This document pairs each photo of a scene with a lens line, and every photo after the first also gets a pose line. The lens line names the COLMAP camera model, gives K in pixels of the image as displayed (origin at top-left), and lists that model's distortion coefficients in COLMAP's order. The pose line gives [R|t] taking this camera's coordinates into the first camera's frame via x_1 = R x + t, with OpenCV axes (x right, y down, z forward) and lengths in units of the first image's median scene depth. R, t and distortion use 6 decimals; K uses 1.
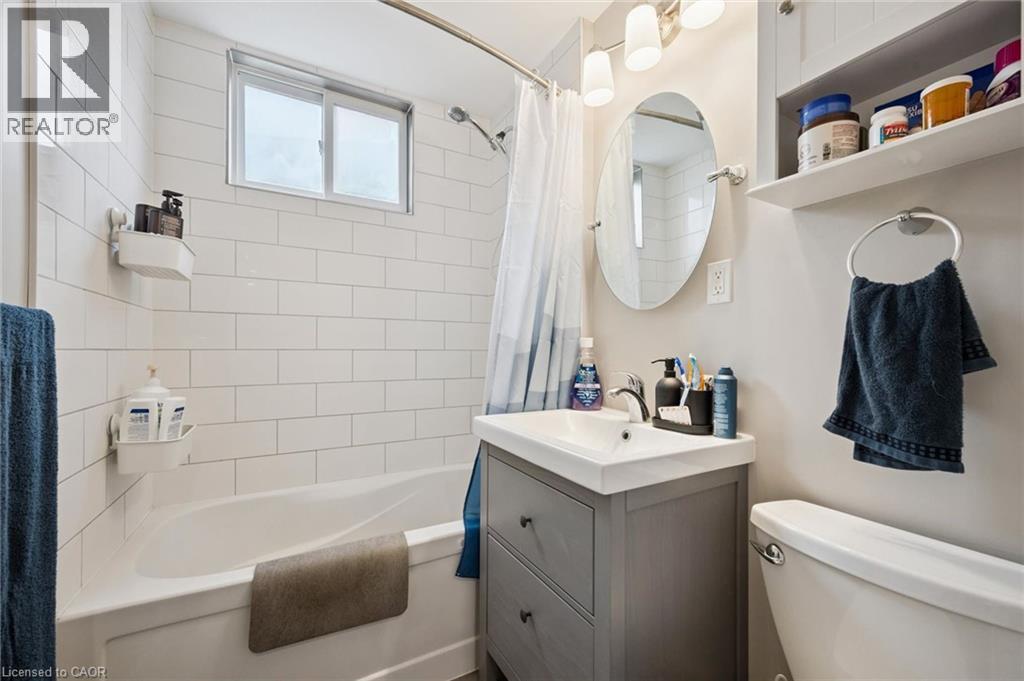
lens RADIAL K [[403.1, 0, 518.2], [0, 403.1, 343.4], [0, 0, 1]] dist [0.001007, -0.000257]
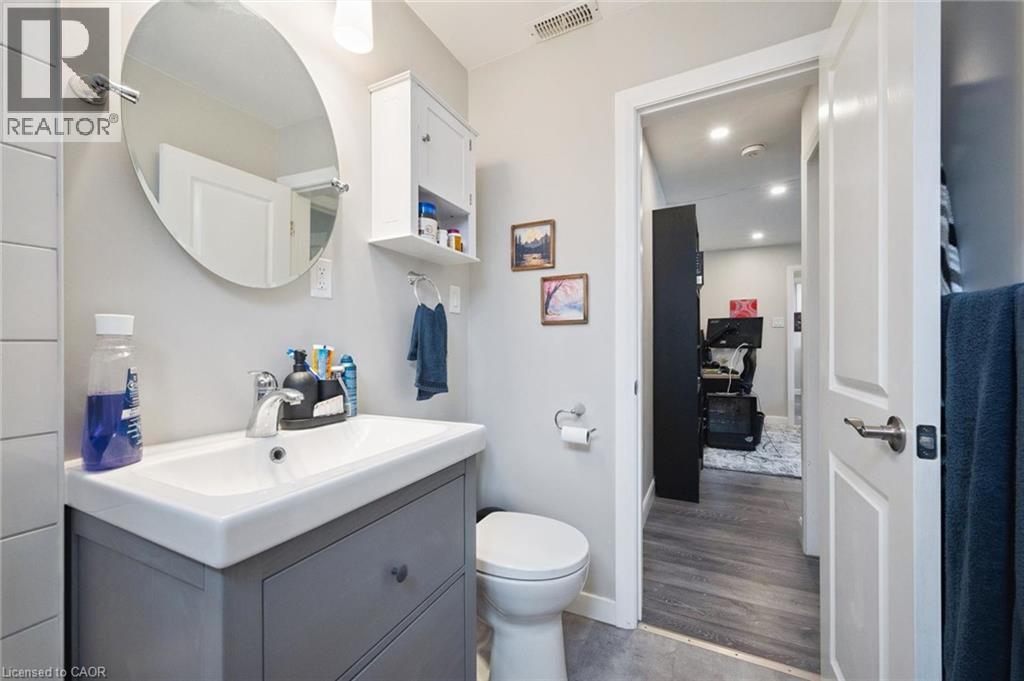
lens RADIAL K [[403.1, 0, 518.2], [0, 403.1, 343.4], [0, 0, 1]] dist [0.001007, -0.000257]
pose [[-0.578883, 0.004065, 0.815400, -0.681311], [-0.013181, 0.999810, -0.014342, 0.031209], [-0.815304, -0.019050, -0.578720, 1.215255]]
